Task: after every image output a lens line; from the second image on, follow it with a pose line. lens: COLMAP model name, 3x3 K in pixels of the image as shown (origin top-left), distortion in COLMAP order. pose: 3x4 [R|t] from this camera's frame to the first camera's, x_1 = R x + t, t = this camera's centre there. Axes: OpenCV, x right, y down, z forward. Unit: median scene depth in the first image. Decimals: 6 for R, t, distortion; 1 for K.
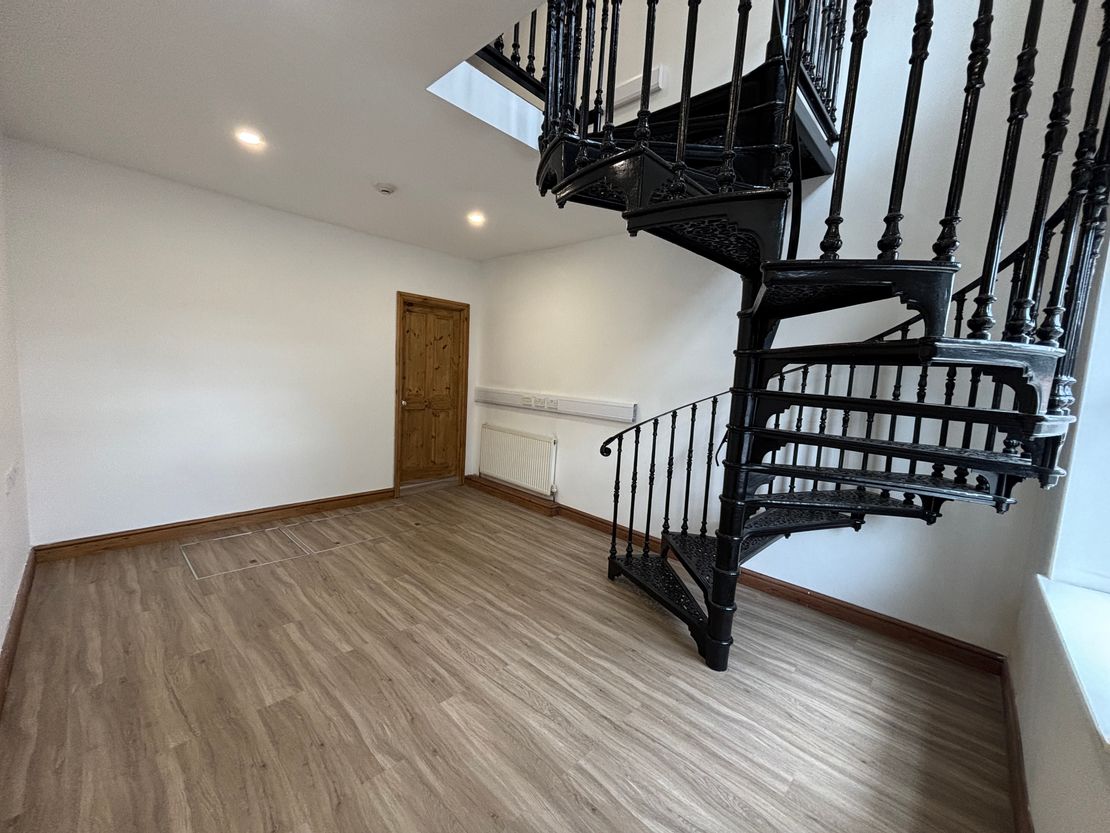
lens RADIAL K [[445.9, 0, 555.0], [0, 445.9, 416.5], [0, 0, 1]] dist [-0.000770, -0.000040]
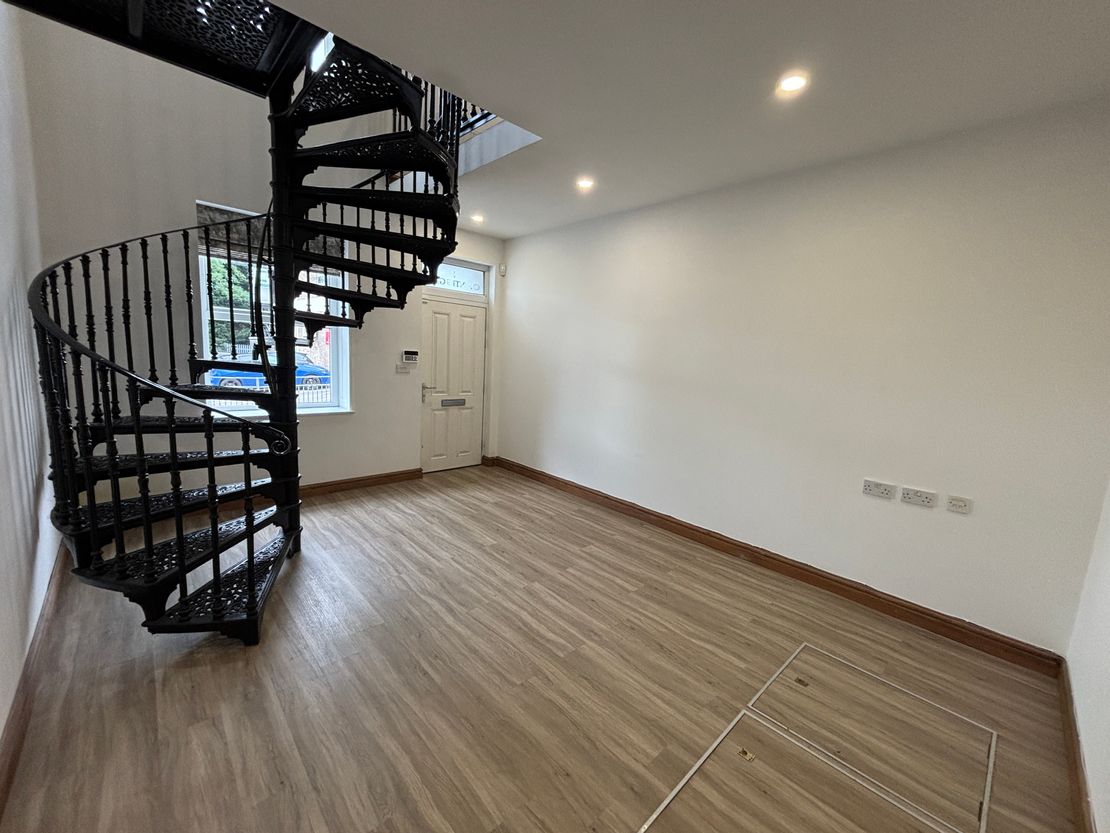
lens RADIAL K [[445.9, 0, 555.0], [0, 445.9, 416.5], [0, 0, 1]] dist [-0.000770, -0.000040]
pose [[-0.991531, -0.121860, 0.044901, -0.401169], [-0.107395, 0.963784, 0.244106, -0.215597], [-0.073022, 0.237216, -0.968709, 2.046342]]
